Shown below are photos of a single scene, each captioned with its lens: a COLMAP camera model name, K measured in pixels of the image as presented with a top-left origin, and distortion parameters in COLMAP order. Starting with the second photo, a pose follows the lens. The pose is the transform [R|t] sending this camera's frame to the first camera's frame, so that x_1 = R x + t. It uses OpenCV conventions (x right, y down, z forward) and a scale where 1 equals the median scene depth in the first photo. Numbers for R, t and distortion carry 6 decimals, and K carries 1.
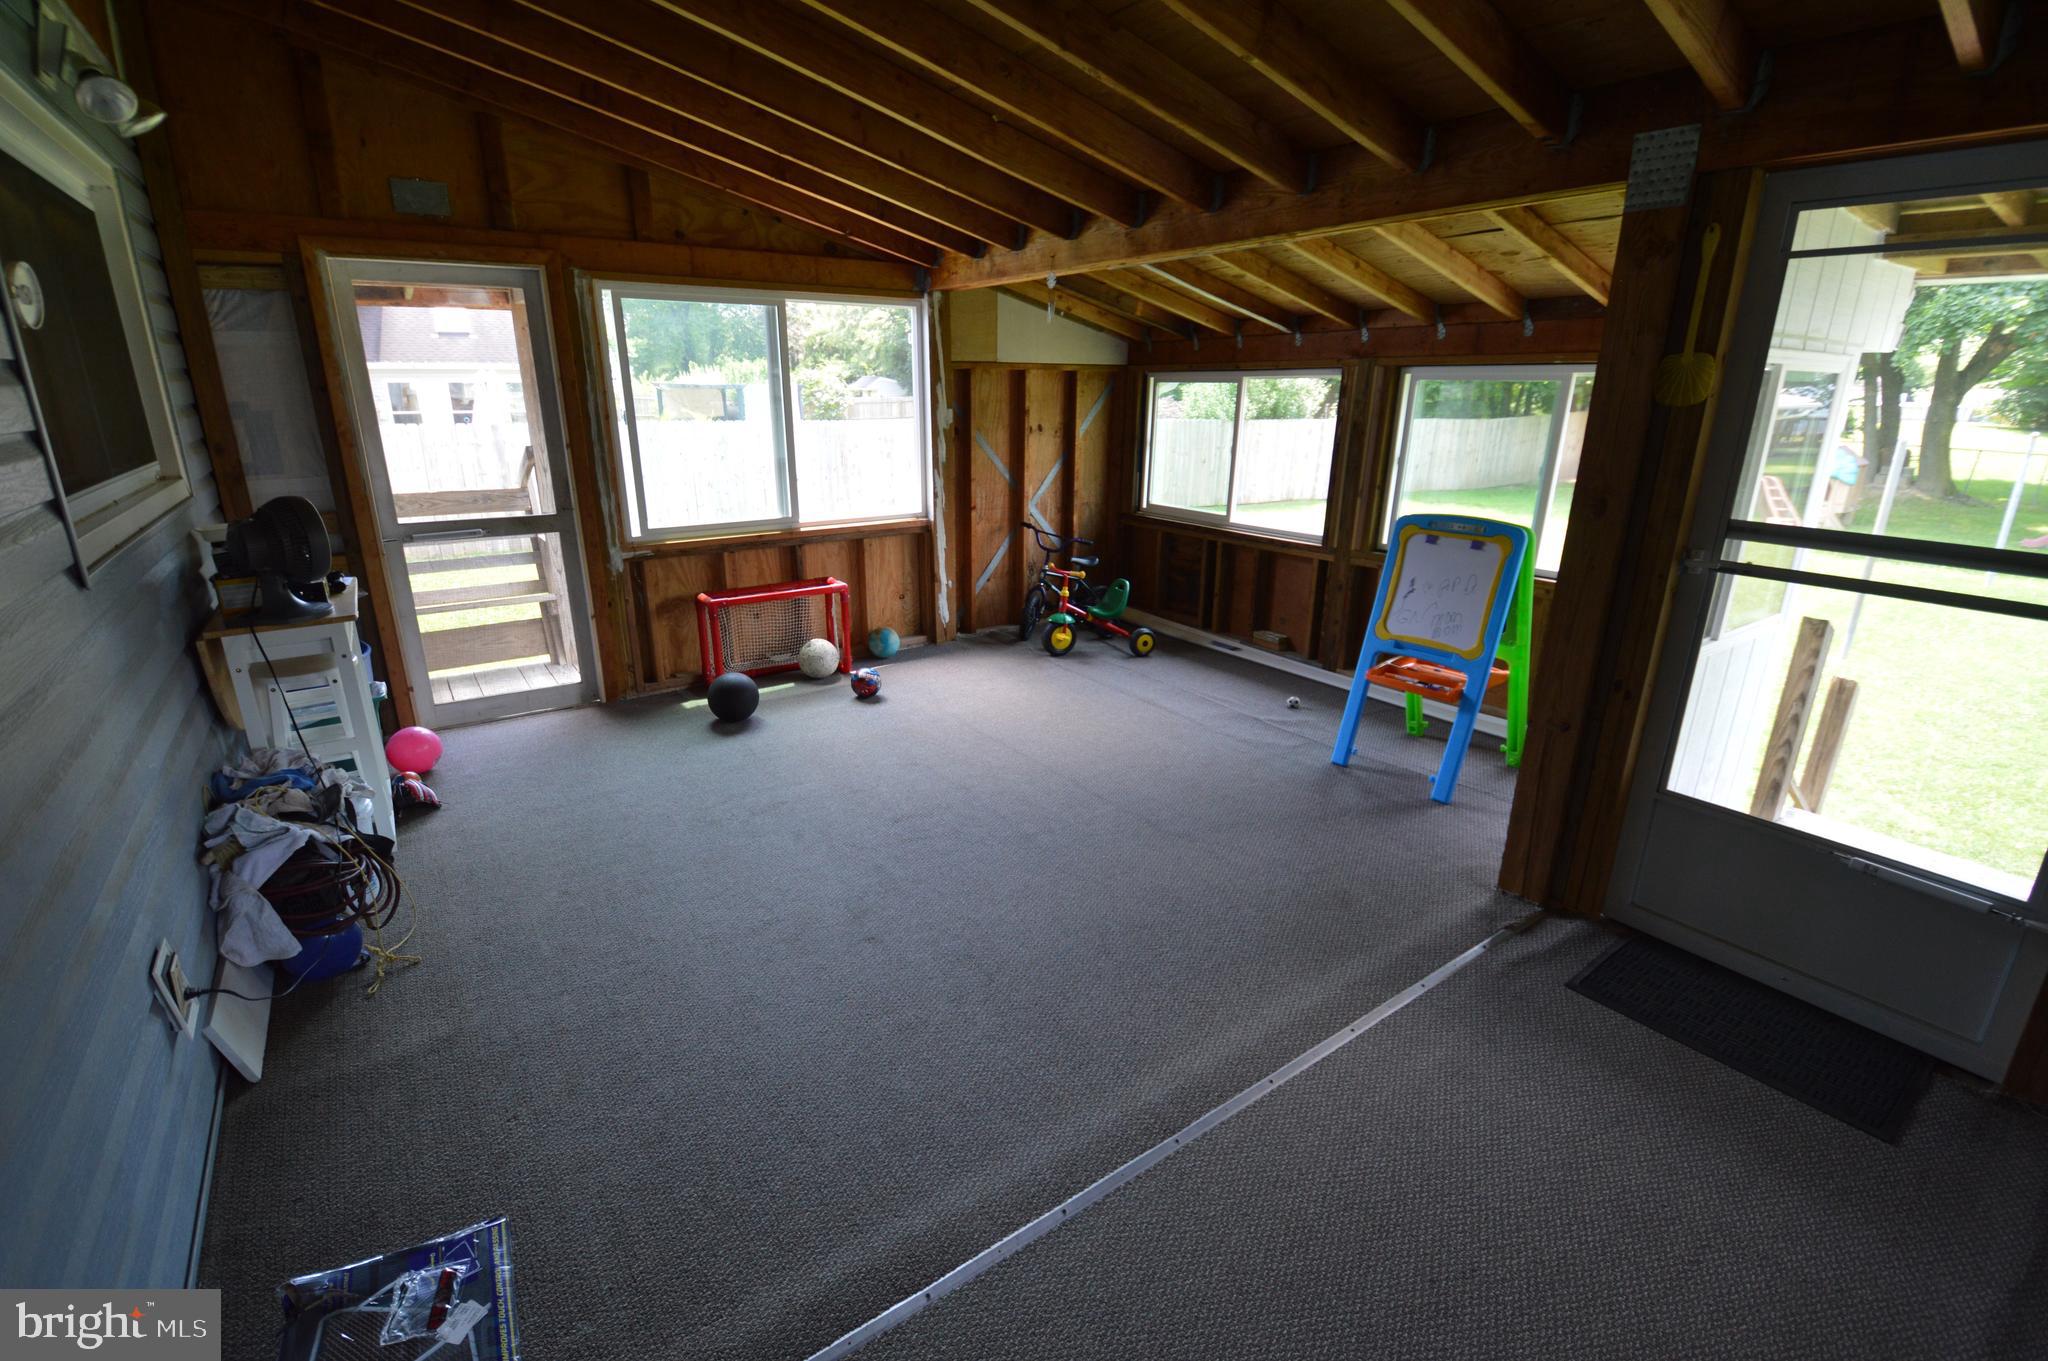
lens RADIAL K [[908.0, 0, 1012.7], [0, 908.0, 677.9], [0, 0, 1]] dist [0.002354, -0.015292]
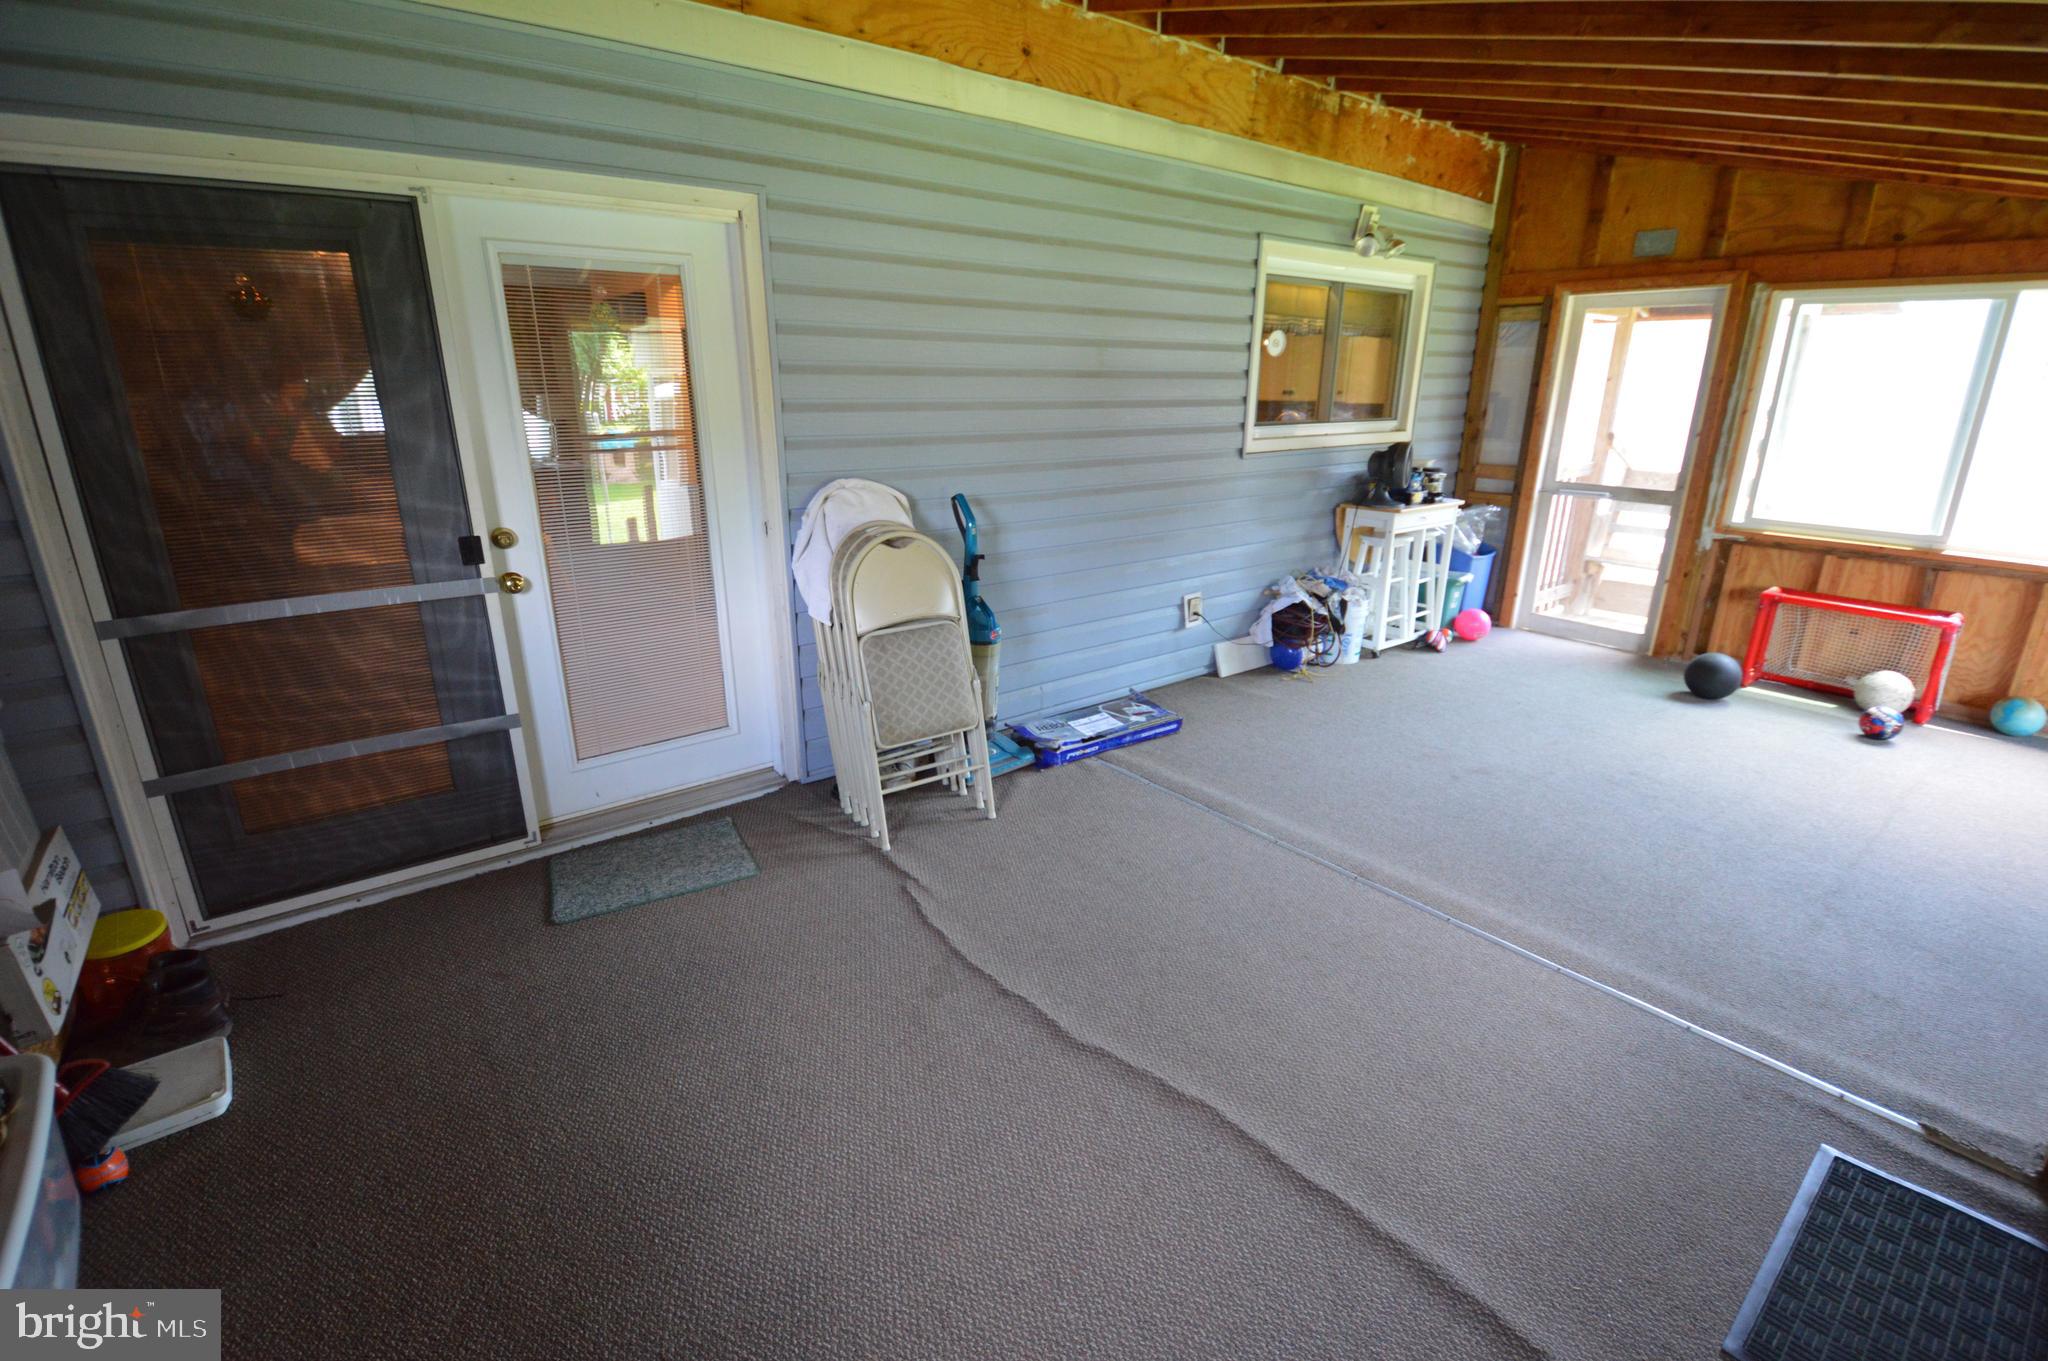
lens RADIAL K [[908.0, 0, 1007.5], [0, 908.0, 679.3], [0, 0, 1]] dist [0.002354, -0.015292]
pose [[0.062125, 0.309846, -0.948755, 0.673232], [-0.304871, 0.911049, 0.277569, -0.017944], [0.950365, 0.272003, 0.151062, 0.053147]]
